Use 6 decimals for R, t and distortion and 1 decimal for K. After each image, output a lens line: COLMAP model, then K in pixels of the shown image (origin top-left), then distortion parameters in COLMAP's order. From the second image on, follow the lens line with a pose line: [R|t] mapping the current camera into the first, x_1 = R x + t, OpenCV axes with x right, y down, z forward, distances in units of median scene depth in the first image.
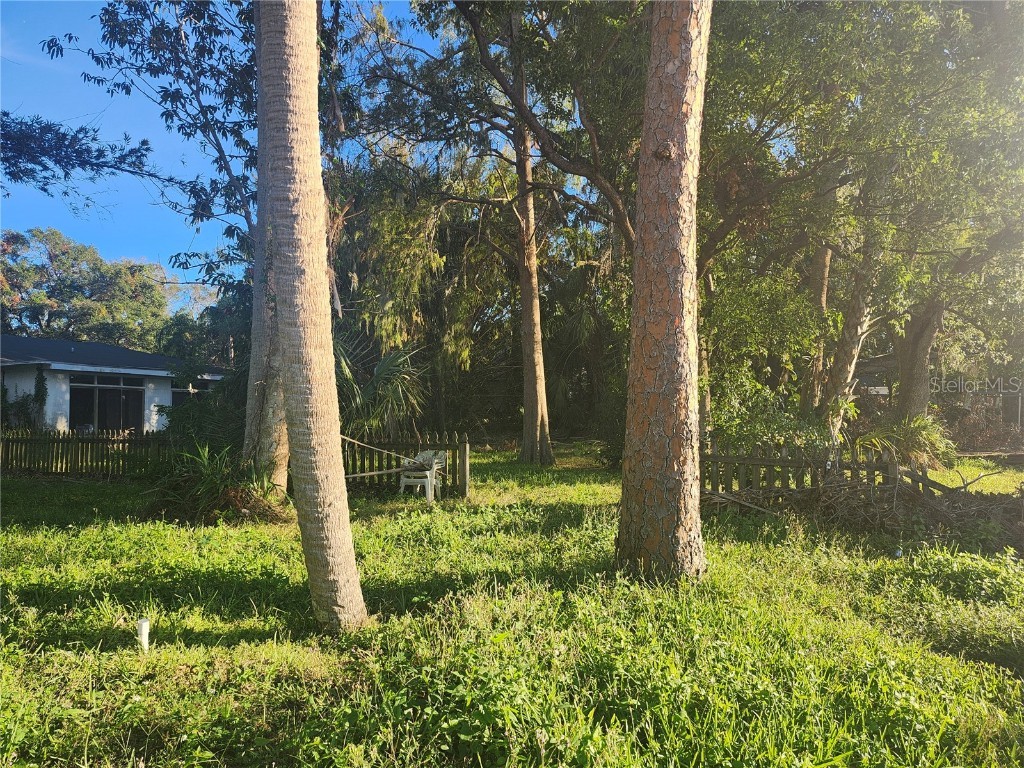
lens RADIAL K [[706.4, 0, 509.3], [0, 706.4, 388.1], [0, 0, 1]] dist [0.060778, -0.069775]
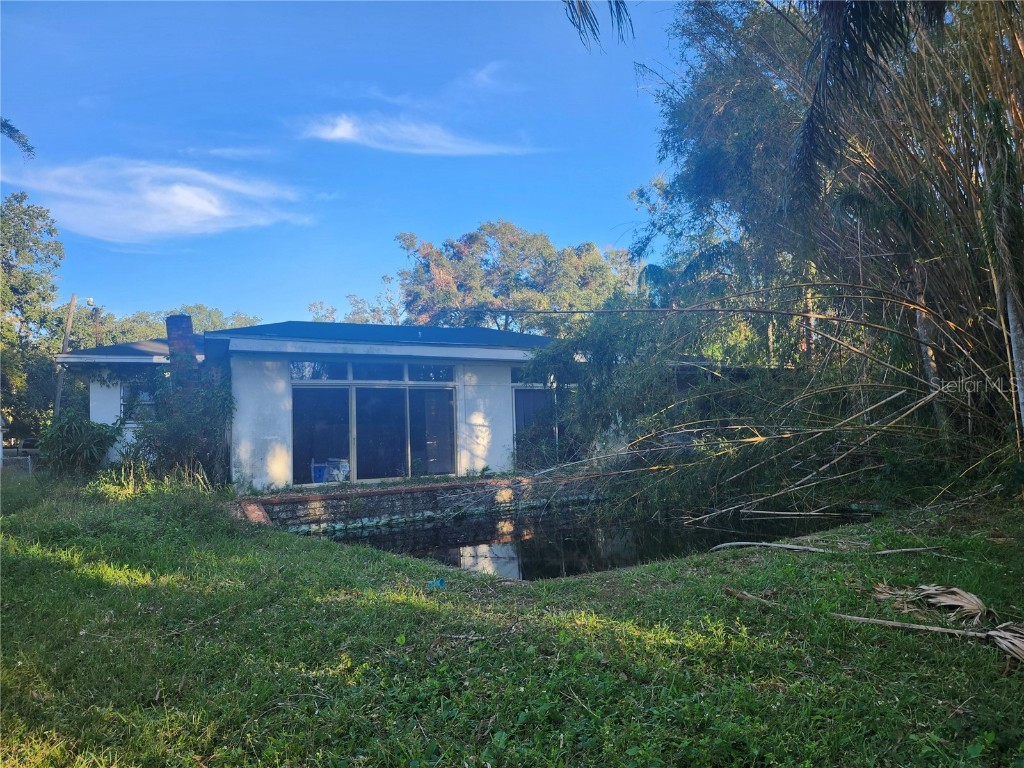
lens RADIAL K [[706.4, 0, 507.8], [0, 706.4, 394.1], [0, 0, 1]] dist [0.060778, -0.069775]
pose [[0.770508, -0.048555, -0.635578, -0.435907], [0.049041, 0.998655, -0.016840, 0.046178], [0.635541, -0.018194, 0.771853, 1.689486]]
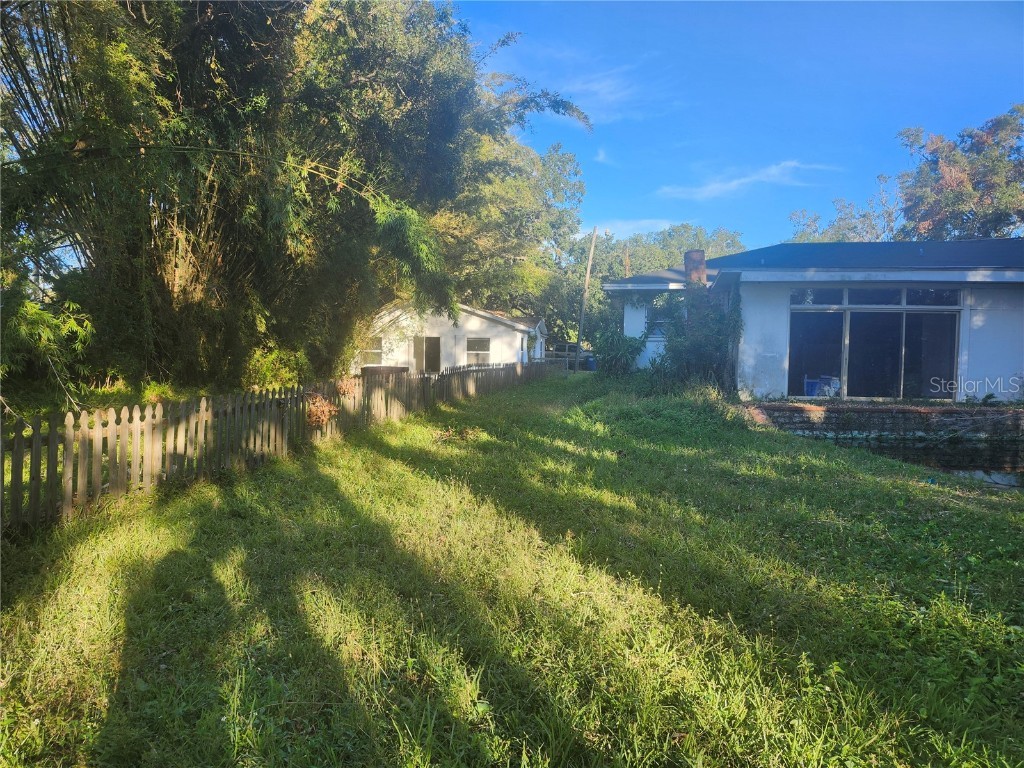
lens RADIAL K [[706.4, 0, 511.6], [0, 706.4, 386.2], [0, 0, 1]] dist [0.060778, -0.069775]
pose [[0.245408, 0.063251, -0.967354, -0.272696], [0.024486, 0.997146, 0.071411, 0.029183], [0.969111, -0.041212, 0.243159, 1.523695]]
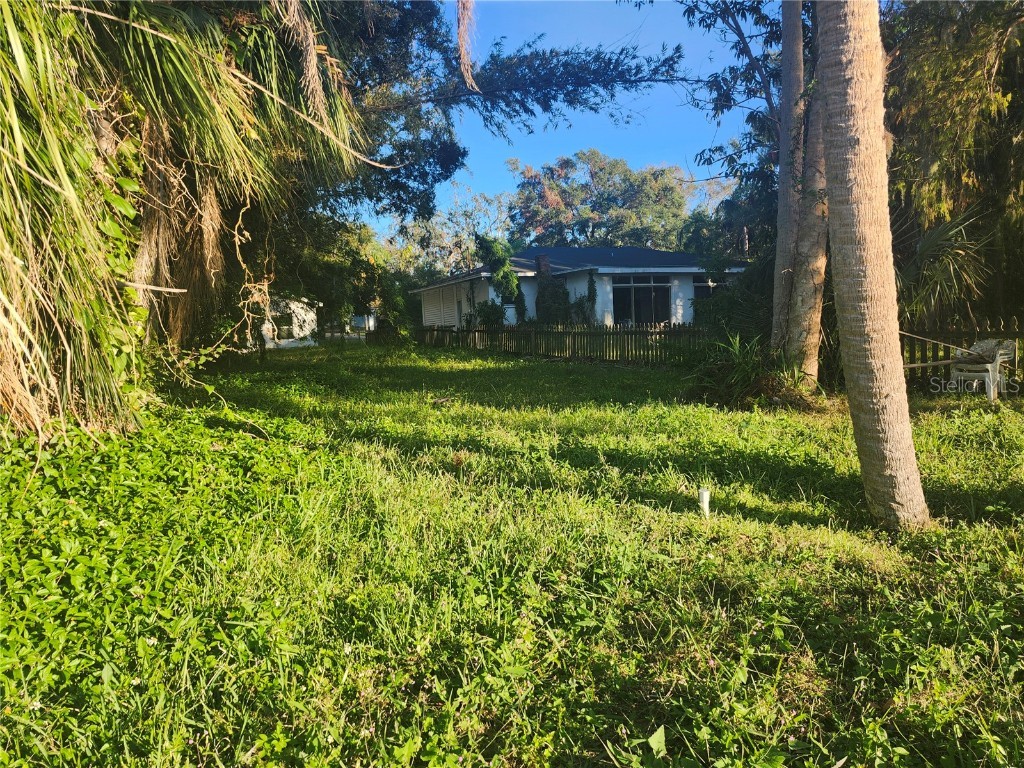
lens RADIAL K [[706.4, 0, 510.4], [0, 706.4, 378.9], [0, 0, 1]] dist [0.060778, -0.069775]
pose [[0.770809, 0.027238, -0.636484, -0.013030], [0.062082, 0.991119, 0.117597, 0.000709], [0.634034, -0.130159, 0.762272, -0.006249]]
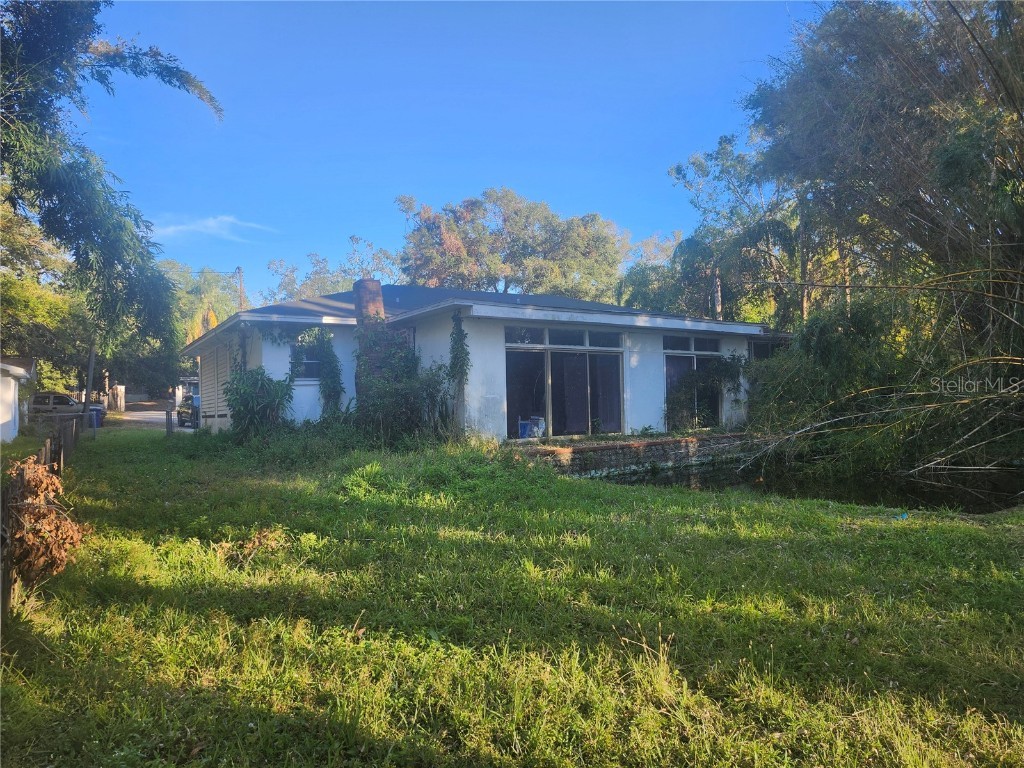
lens RADIAL K [[706.4, 0, 499.5], [0, 706.4, 371.2], [0, 0, 1]] dist [0.060778, -0.069775]
pose [[0.825094, -0.023041, -0.564525, -0.750881], [0.030949, 0.999511, 0.004439, 0.029618], [0.564147, -0.021135, 0.825404, 1.316999]]
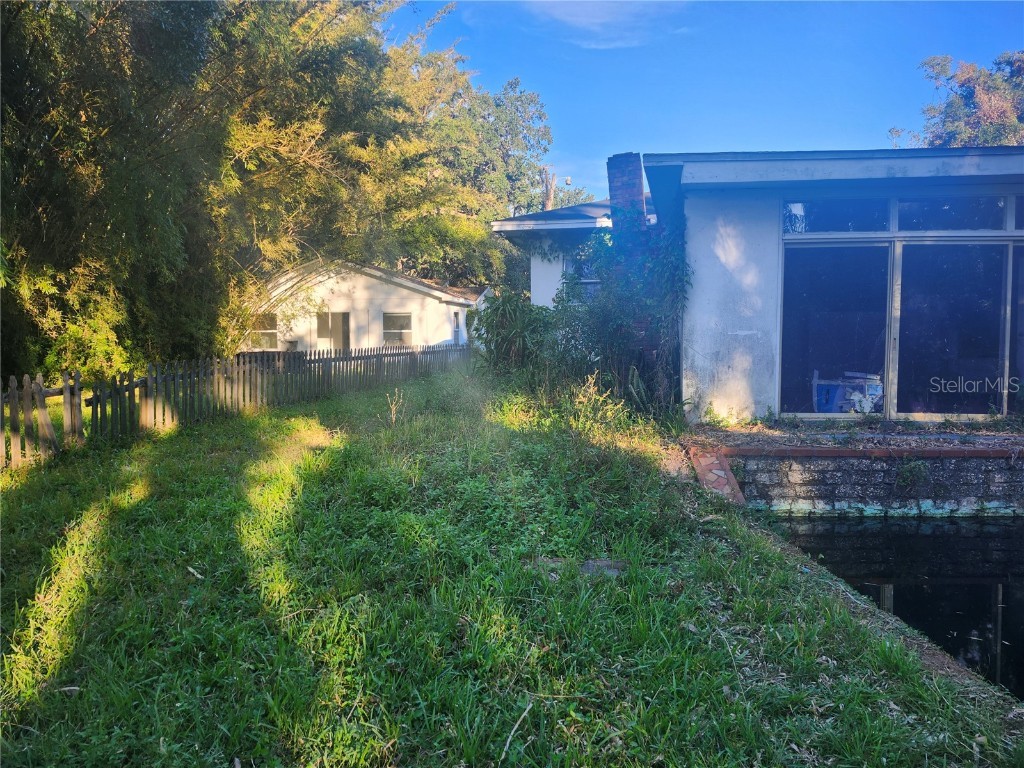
lens RADIAL K [[706.4, 0, 513.5], [0, 706.4, 376.4], [0, 0, 1]] dist [0.060778, -0.069775]
pose [[0.240303, 0.078599, -0.967511, -0.847766], [0.039101, 0.995124, 0.090554, 0.049222], [0.969910, -0.059591, 0.236058, 1.947646]]
